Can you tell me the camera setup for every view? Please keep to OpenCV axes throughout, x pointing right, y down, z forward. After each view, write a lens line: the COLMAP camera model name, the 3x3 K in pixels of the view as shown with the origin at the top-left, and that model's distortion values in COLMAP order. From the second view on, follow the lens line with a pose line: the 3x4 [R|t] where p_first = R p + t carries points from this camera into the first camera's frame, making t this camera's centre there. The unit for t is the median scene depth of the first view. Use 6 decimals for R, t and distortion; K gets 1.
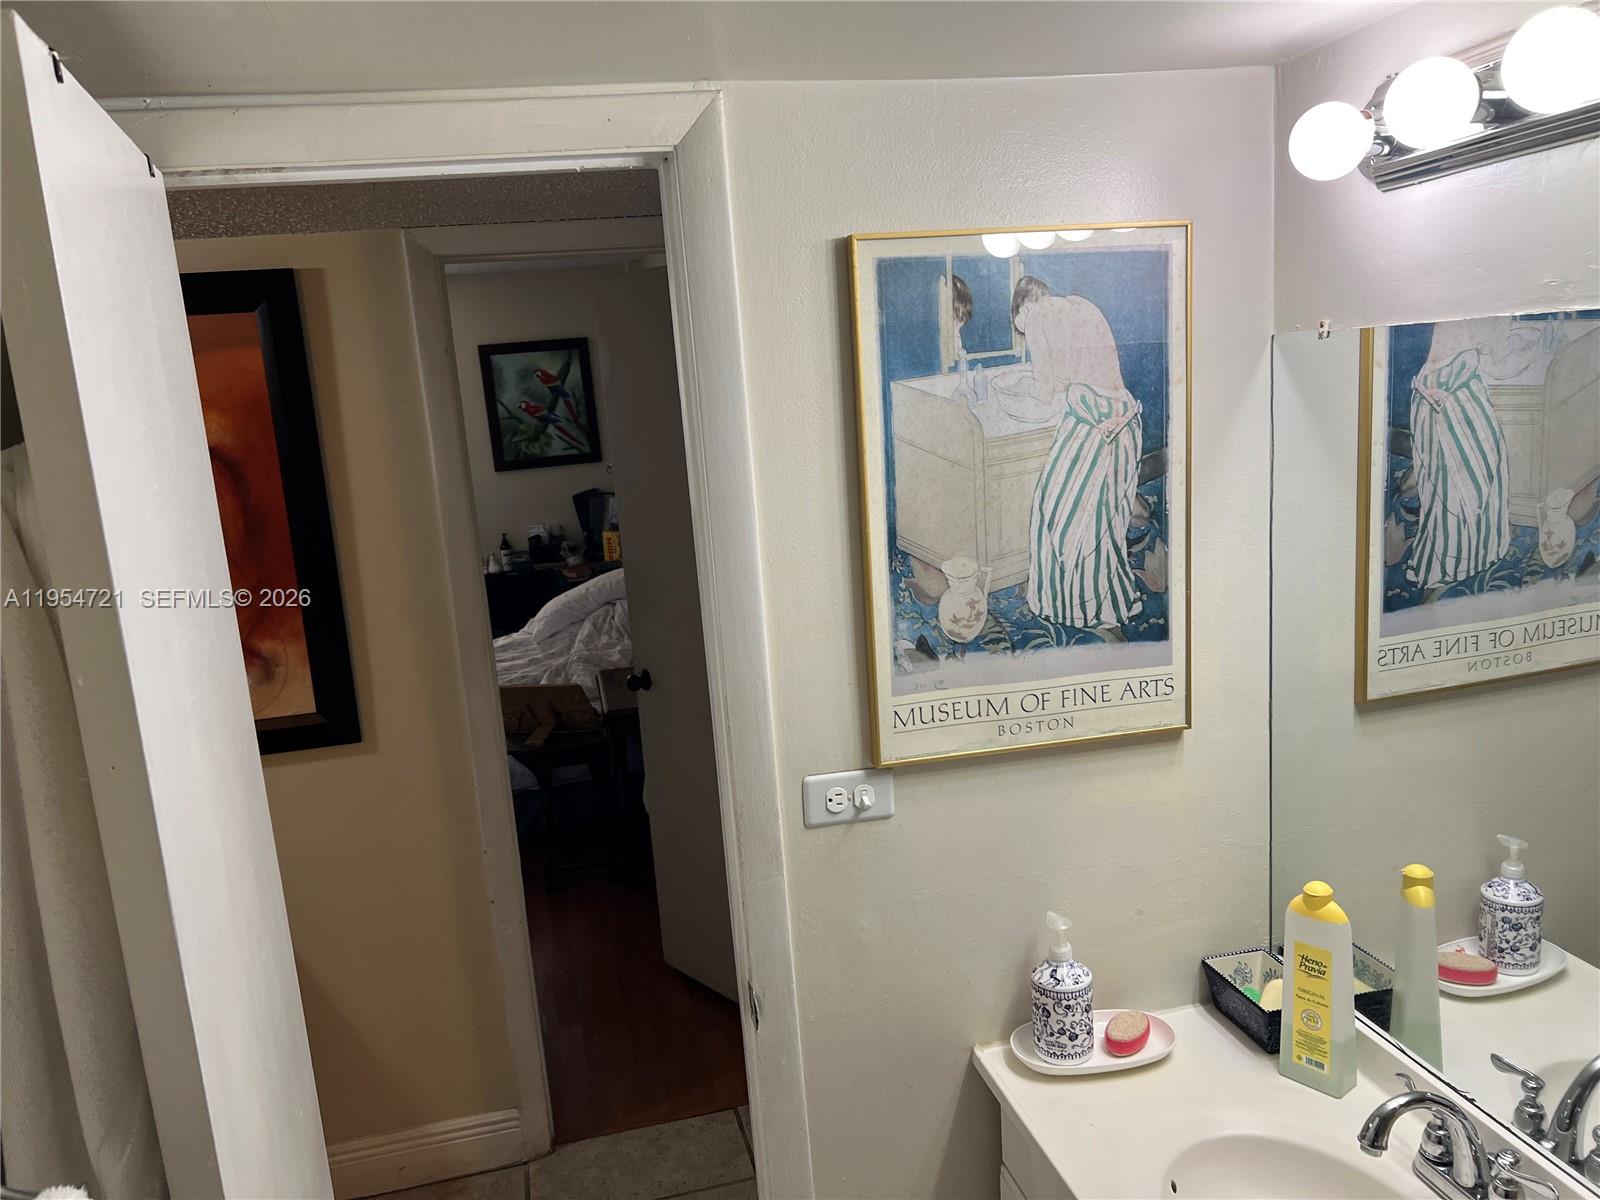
lens RADIAL K [[1212.5, 0, 777.5], [0, 1212.5, 603.1], [0, 0, 1]] dist [0.047295, -0.057694]
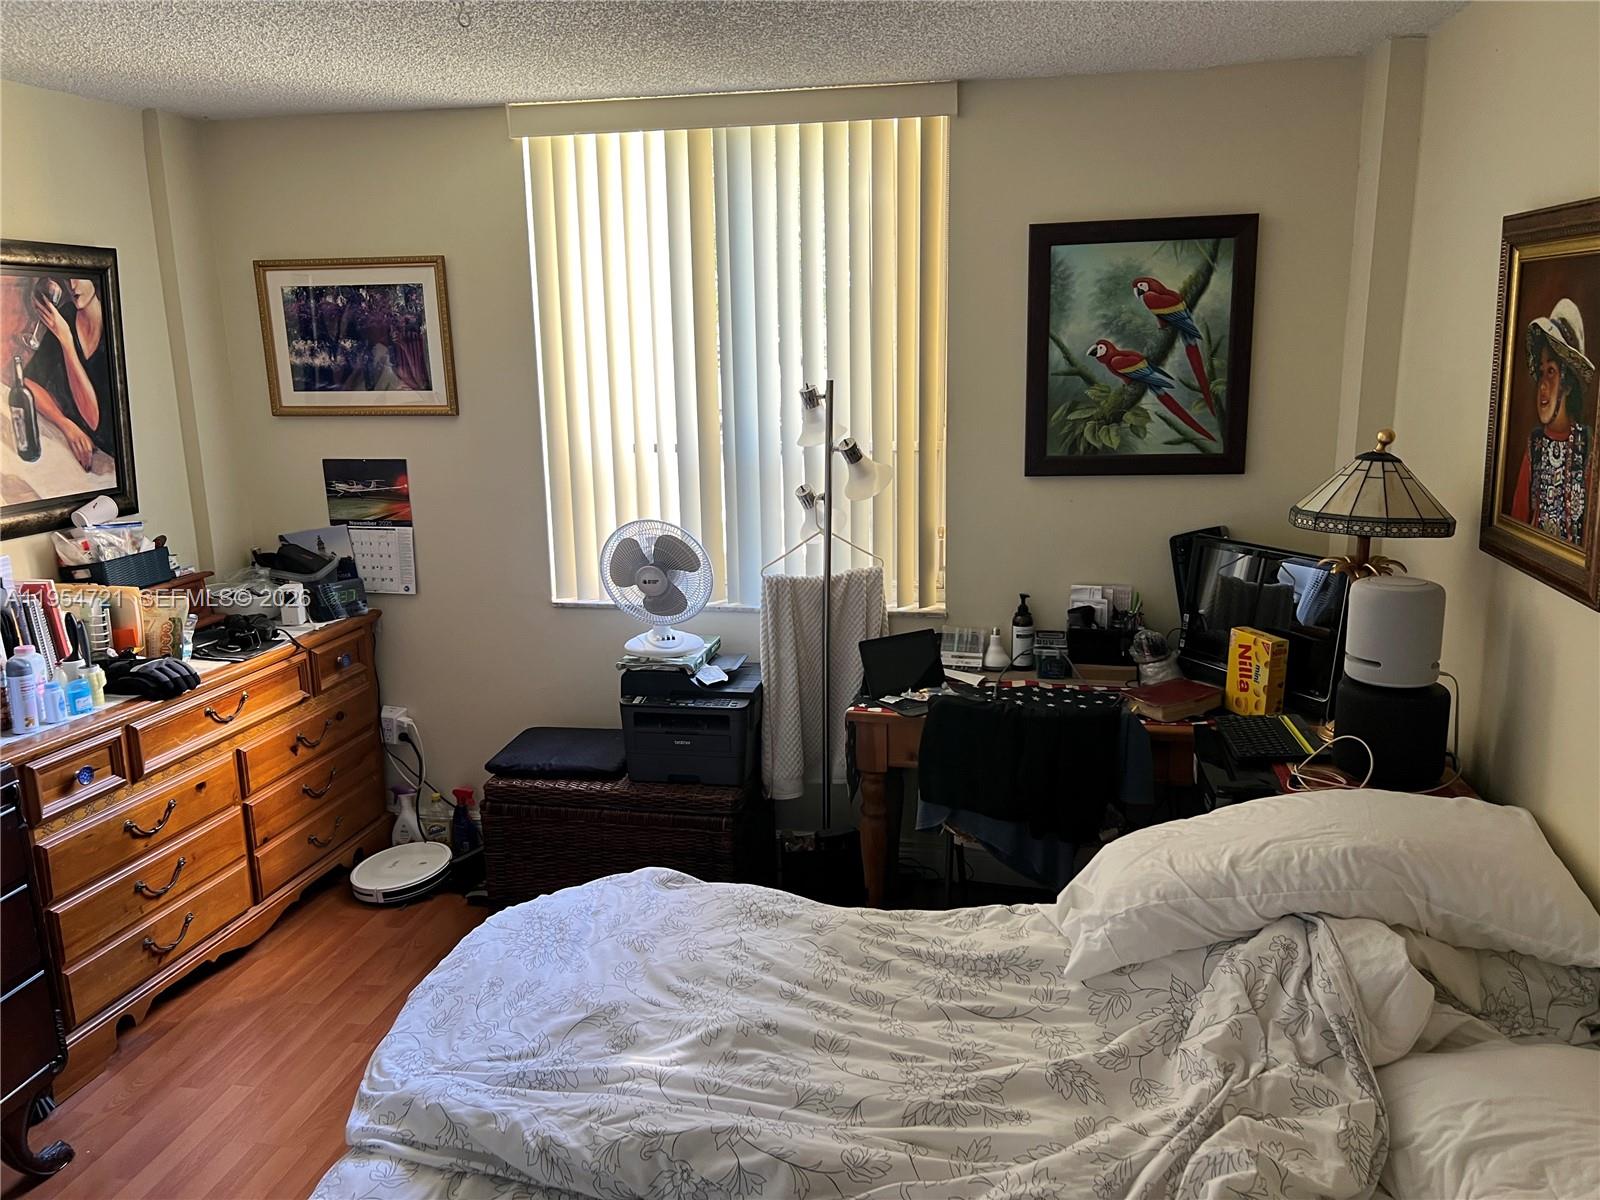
lens RADIAL K [[1212.5, 0, 766.5], [0, 1212.5, 615.9], [0, 0, 1]] dist [0.047295, -0.057694]
pose [[0.907944, 0.151353, -0.390806, -0.120499], [-0.127909, 0.988093, 0.085509, -0.078932], [0.399095, -0.027650, 0.916493, 0.478399]]
